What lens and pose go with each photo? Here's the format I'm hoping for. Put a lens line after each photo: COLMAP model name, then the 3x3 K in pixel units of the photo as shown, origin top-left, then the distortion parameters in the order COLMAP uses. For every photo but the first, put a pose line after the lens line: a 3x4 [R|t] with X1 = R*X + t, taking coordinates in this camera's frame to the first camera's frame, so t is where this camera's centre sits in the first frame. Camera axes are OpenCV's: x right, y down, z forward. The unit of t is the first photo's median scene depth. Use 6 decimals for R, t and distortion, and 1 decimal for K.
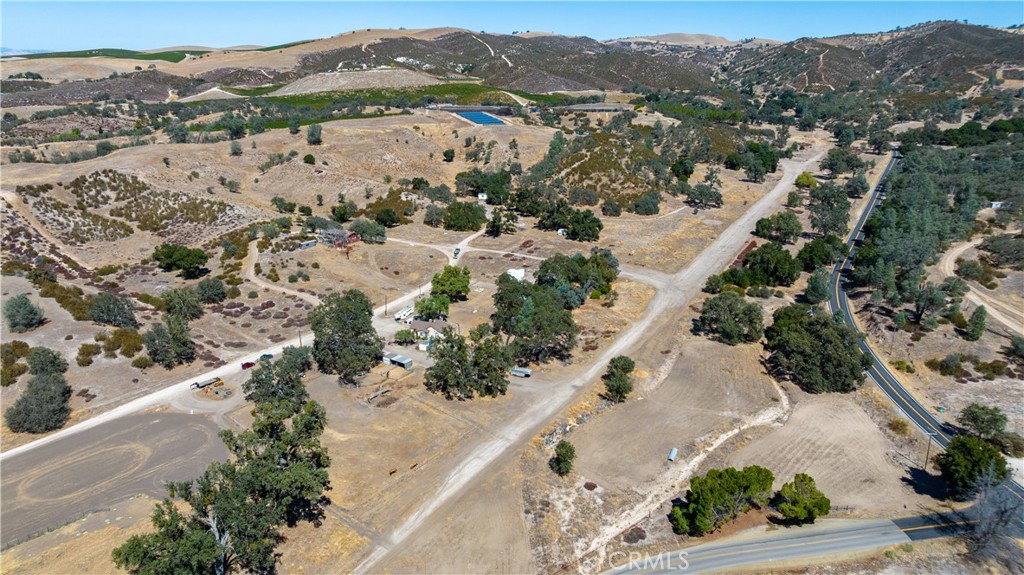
lens RADIAL K [[718.1, 0, 518.0], [0, 718.1, 279.4], [0, 0, 1]] dist [-0.036004, 0.040508]
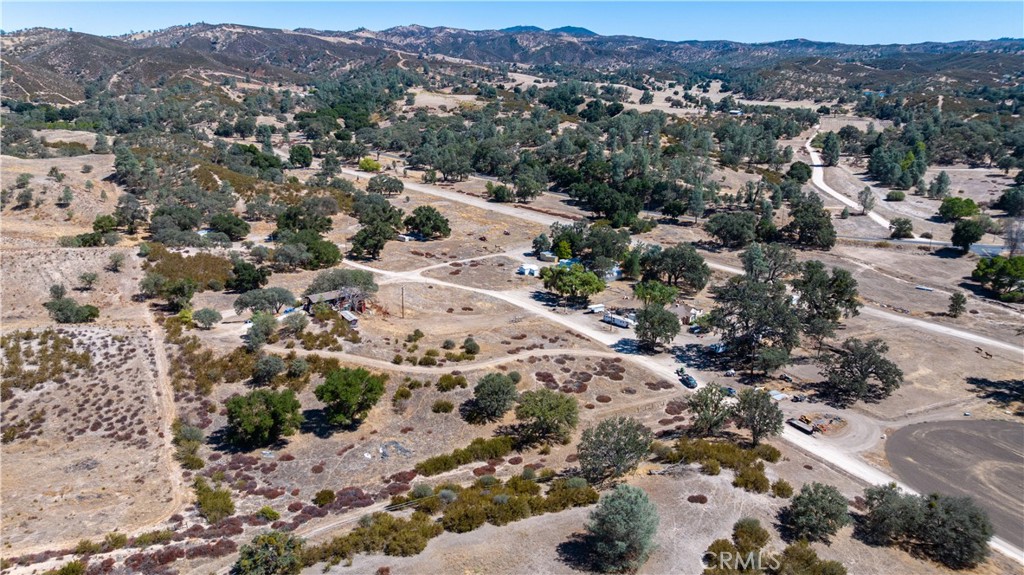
lens RADIAL K [[718.1, 0, 517.3], [0, 718.1, 285.6], [0, 0, 1]] dist [-0.036004, 0.040508]
pose [[0.383882, -0.274751, 0.881559, -0.602787], [0.282811, 0.943810, 0.171000, -0.109626], [-0.879007, 0.183671, 0.440014, 0.457779]]
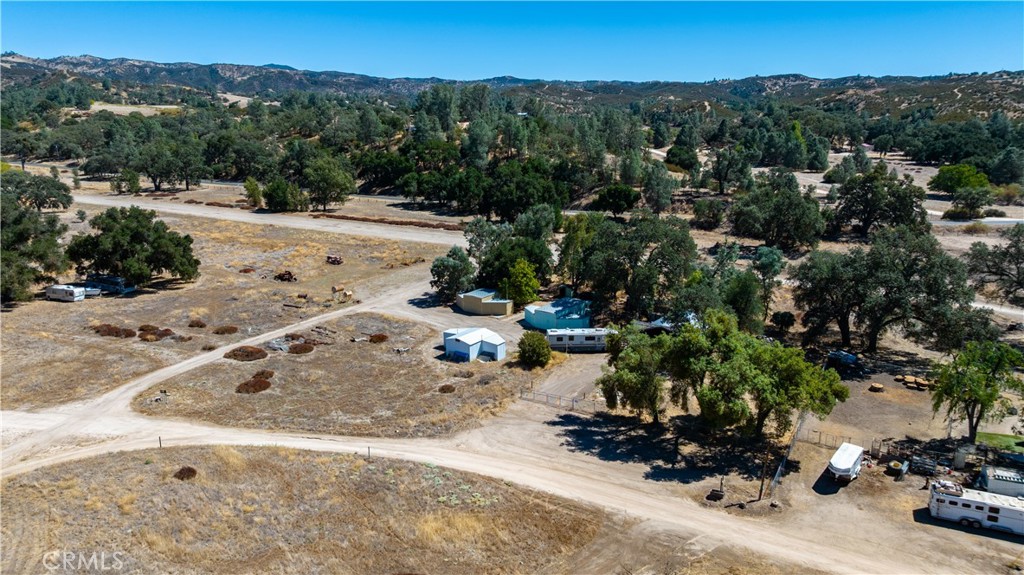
lens RADIAL K [[718.1, 0, 517.3], [0, 718.1, 289.3], [0, 0, 1]] dist [-0.036004, 0.040508]
pose [[0.006065, -0.249153, 0.968445, -0.228003], [0.304649, 0.922885, 0.235524, -0.073877], [-0.952445, 0.293608, 0.081502, 0.702099]]
